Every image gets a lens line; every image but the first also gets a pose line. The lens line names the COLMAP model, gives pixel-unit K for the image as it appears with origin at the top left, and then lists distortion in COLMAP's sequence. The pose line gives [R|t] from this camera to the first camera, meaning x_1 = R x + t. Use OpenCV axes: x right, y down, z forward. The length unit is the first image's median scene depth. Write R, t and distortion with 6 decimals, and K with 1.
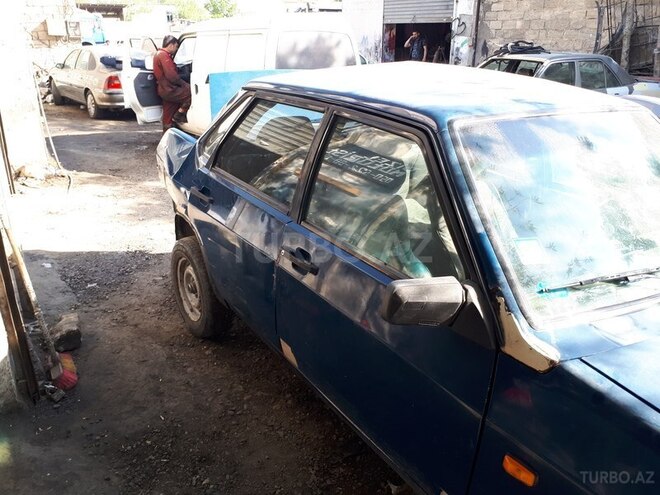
lens RADIAL K [[494.2, 0, 330.0], [0, 494.2, 247.5], [0, 0, 1]] dist [0.004904, -0.000707]
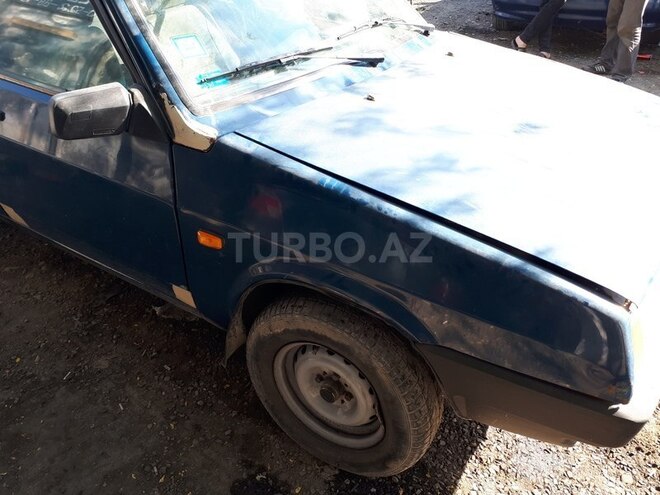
lens RADIAL K [[524.2, 0, 330.0], [0, 524.2, 247.5], [0, 0, 1]] dist [-0.048945, 0.002377]
pose [[0.909733, -0.256966, 0.326119, 0.212989], [0.160582, 0.942102, 0.294377, 0.136935], [-0.382882, -0.215435, 0.898325, -0.206517]]
